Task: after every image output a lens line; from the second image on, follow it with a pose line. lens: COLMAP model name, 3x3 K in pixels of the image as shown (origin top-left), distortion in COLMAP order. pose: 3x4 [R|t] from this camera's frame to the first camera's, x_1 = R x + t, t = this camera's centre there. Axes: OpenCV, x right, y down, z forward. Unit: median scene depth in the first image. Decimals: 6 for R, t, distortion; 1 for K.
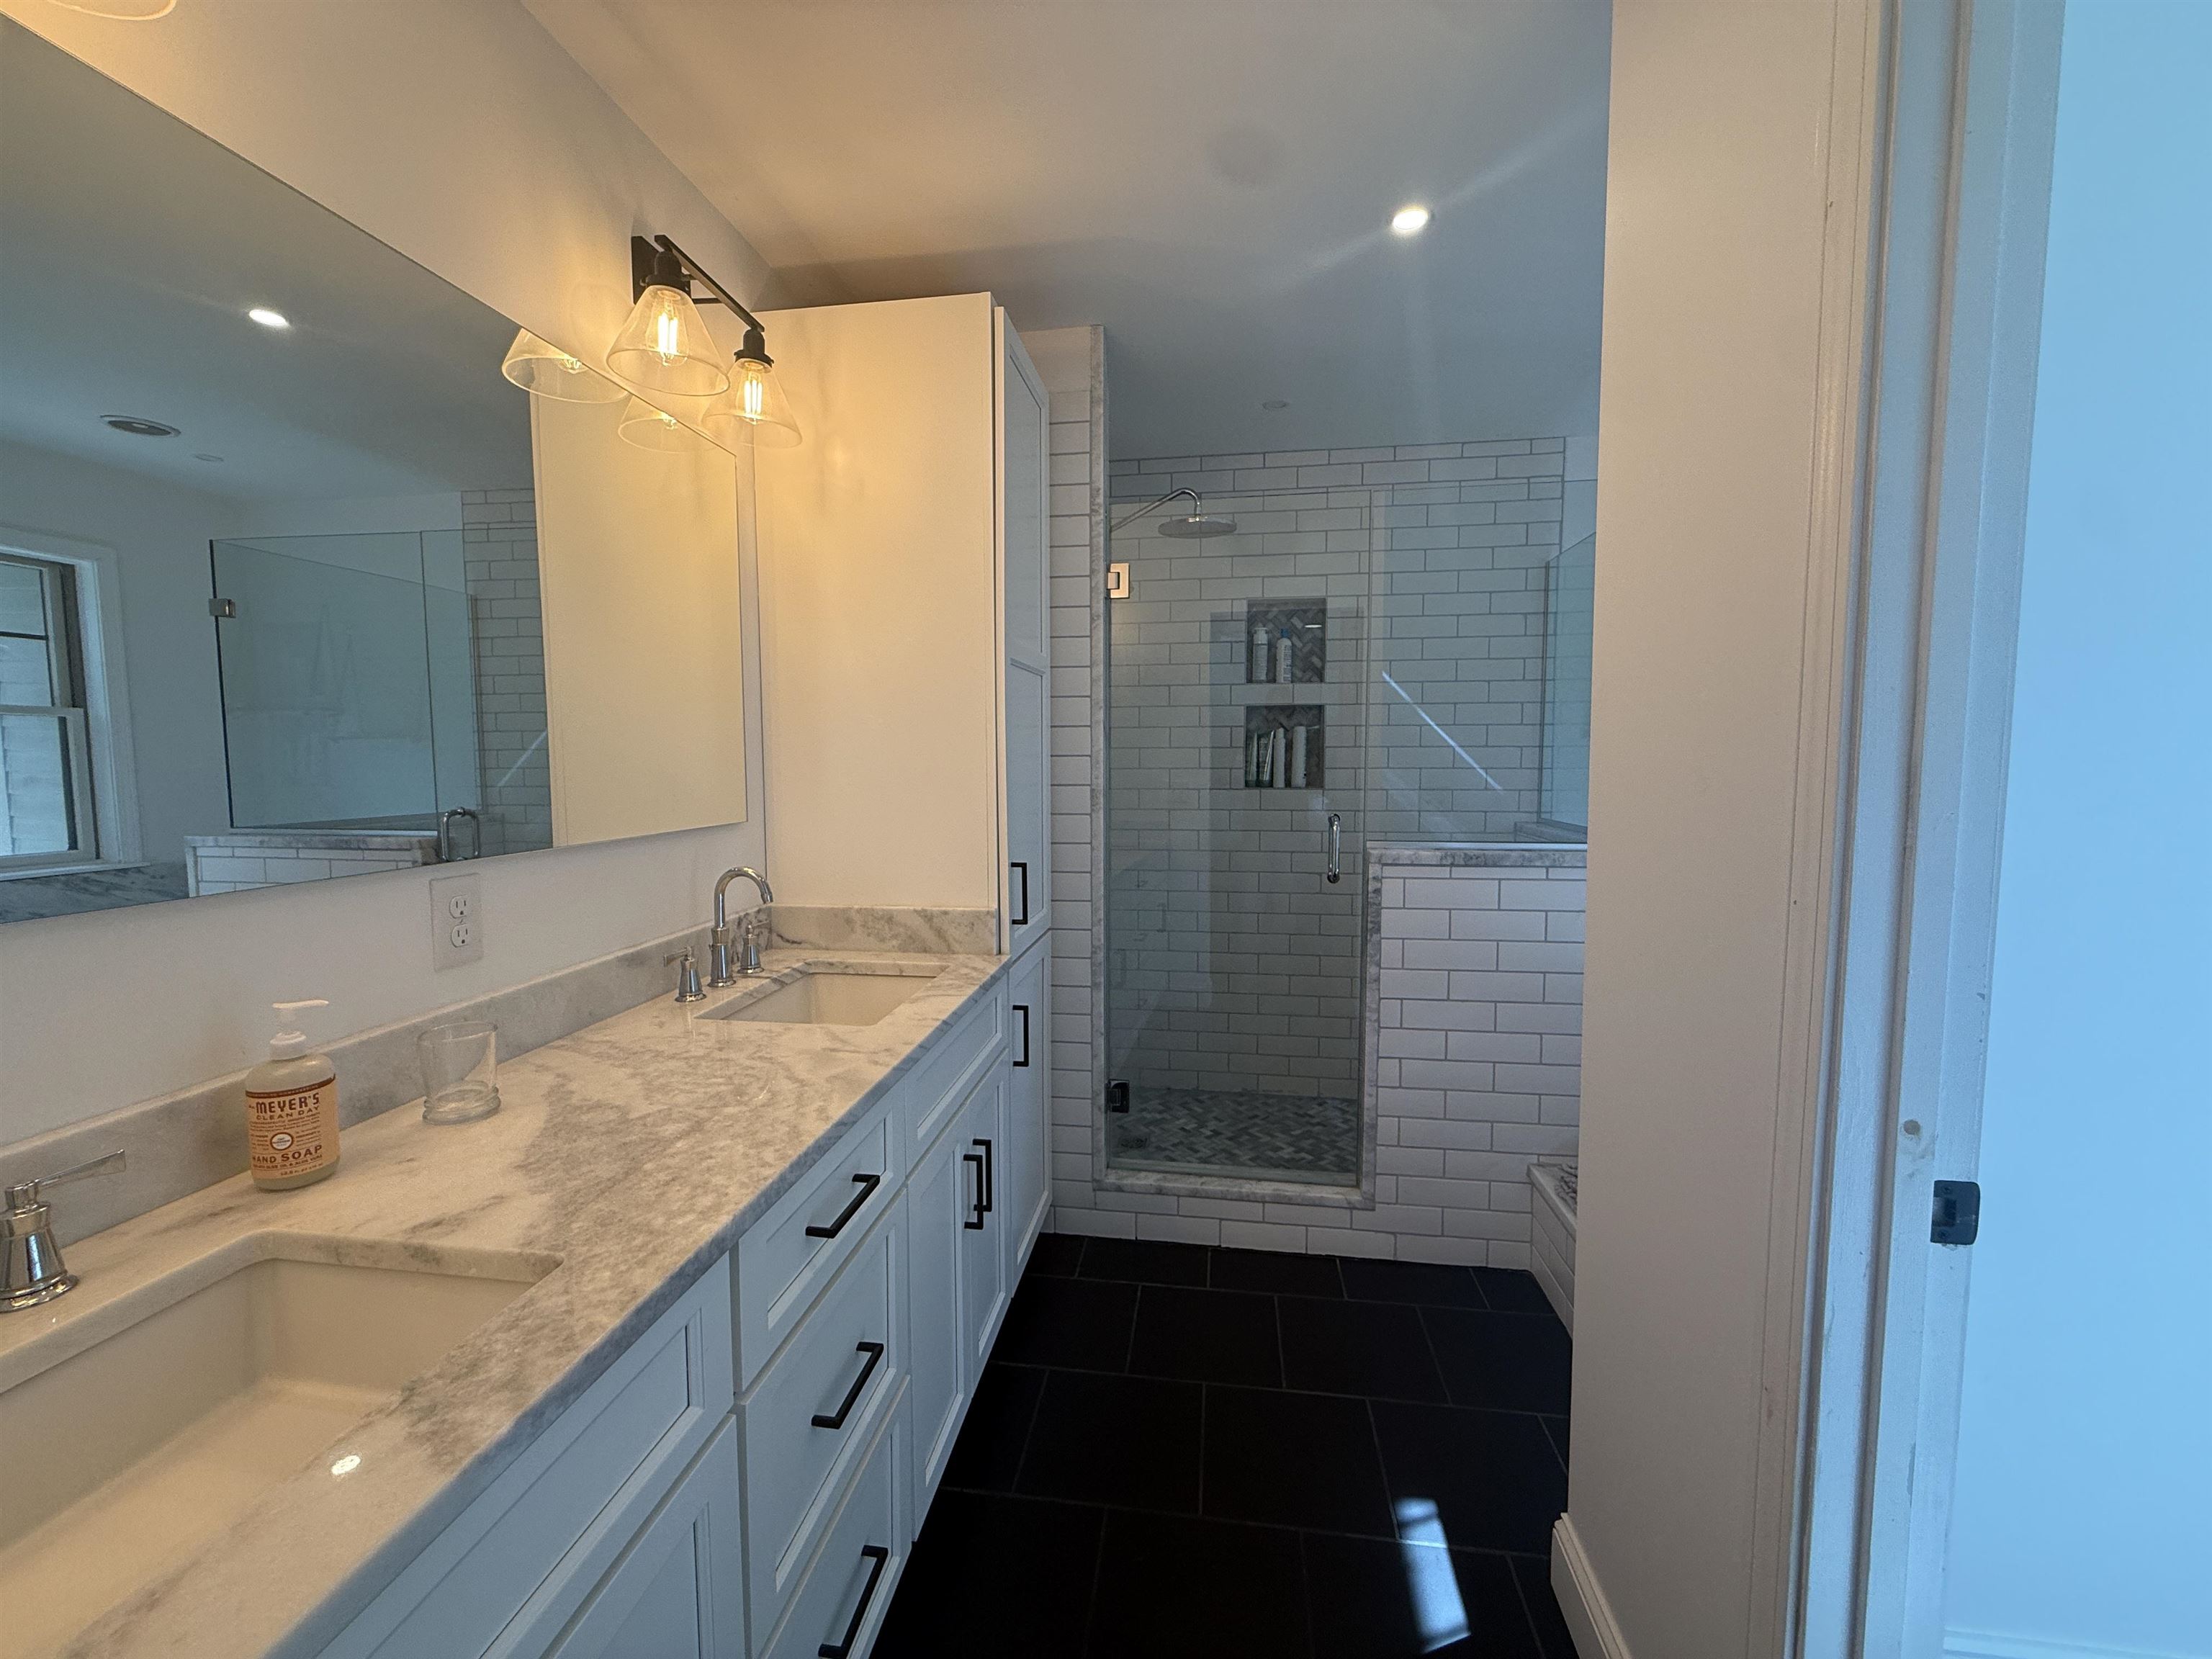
lens RADIAL K [[882.1, 0, 1099.8], [0, 882.1, 824.7], [0, 0, 1]] dist [-0.001100, -0.000188]
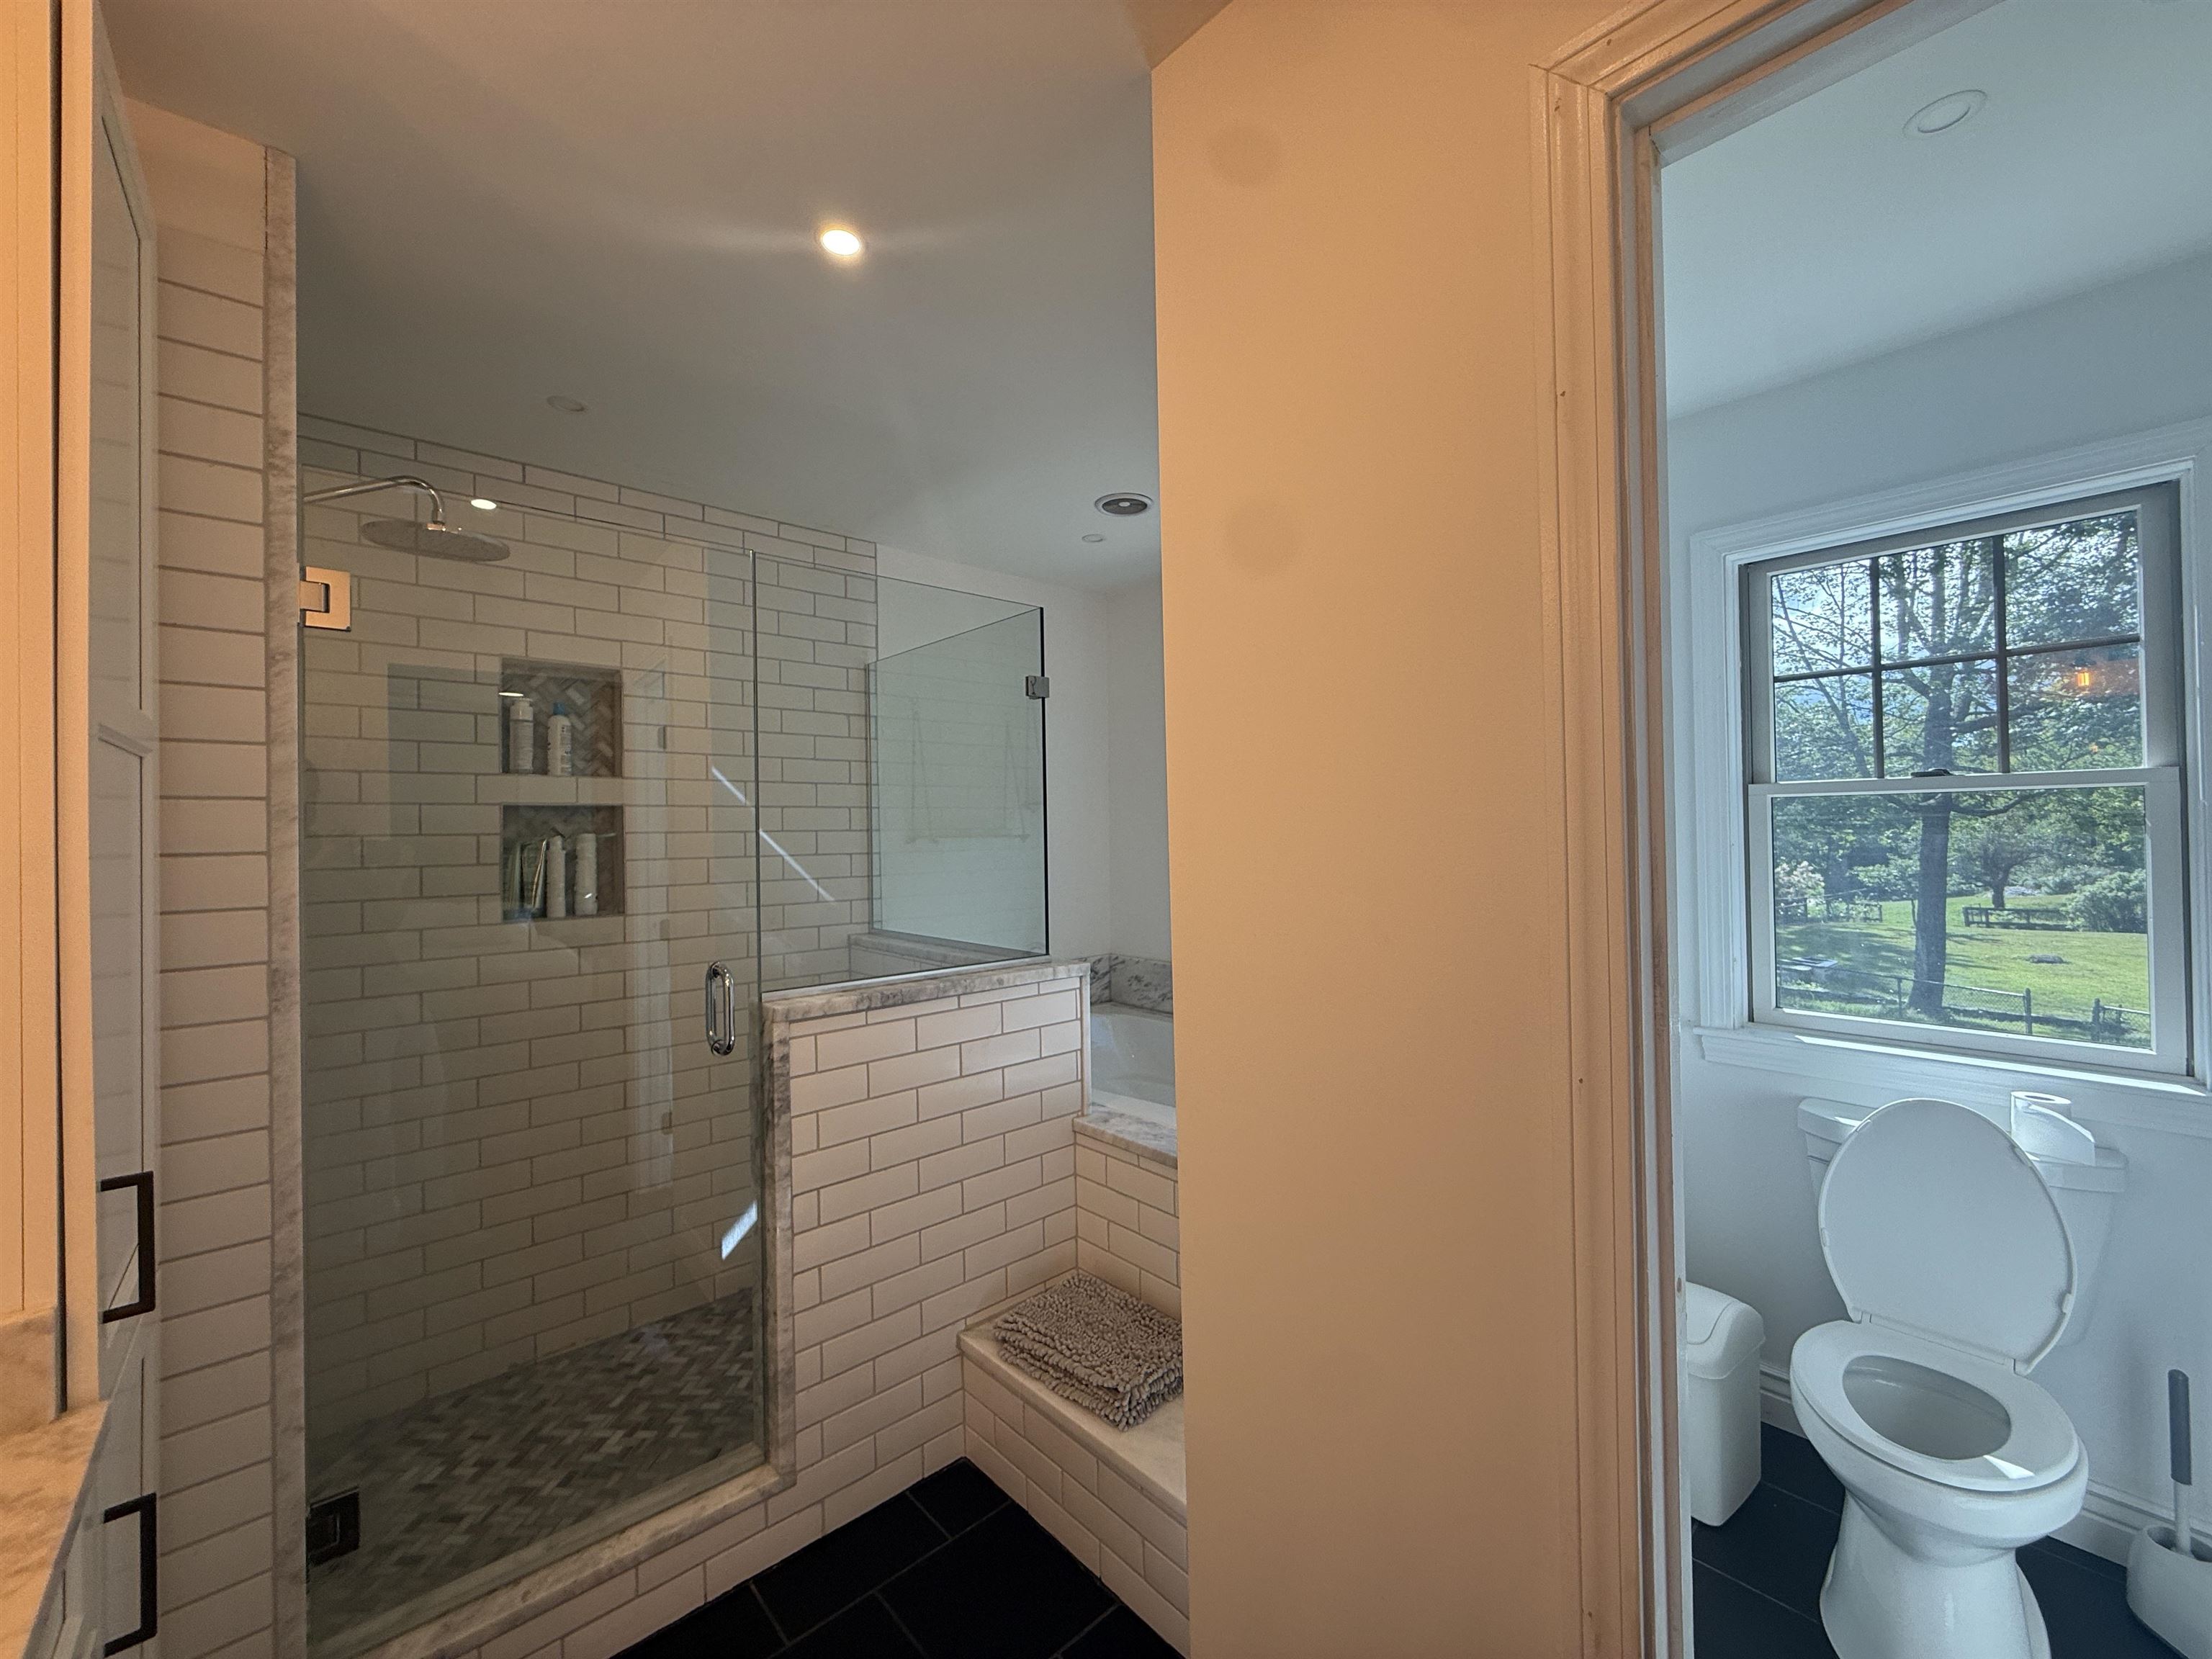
lens RADIAL K [[882.1, 0, 1111.4], [0, 882.1, 825.9], [0, 0, 1]] dist [-0.001100, -0.000188]
pose [[0.635595, -0.000860, 0.772022, -0.093983], [0.073156, 0.995567, -0.059119, -0.056163], [-0.768549, 0.094054, 0.632840, 0.250110]]
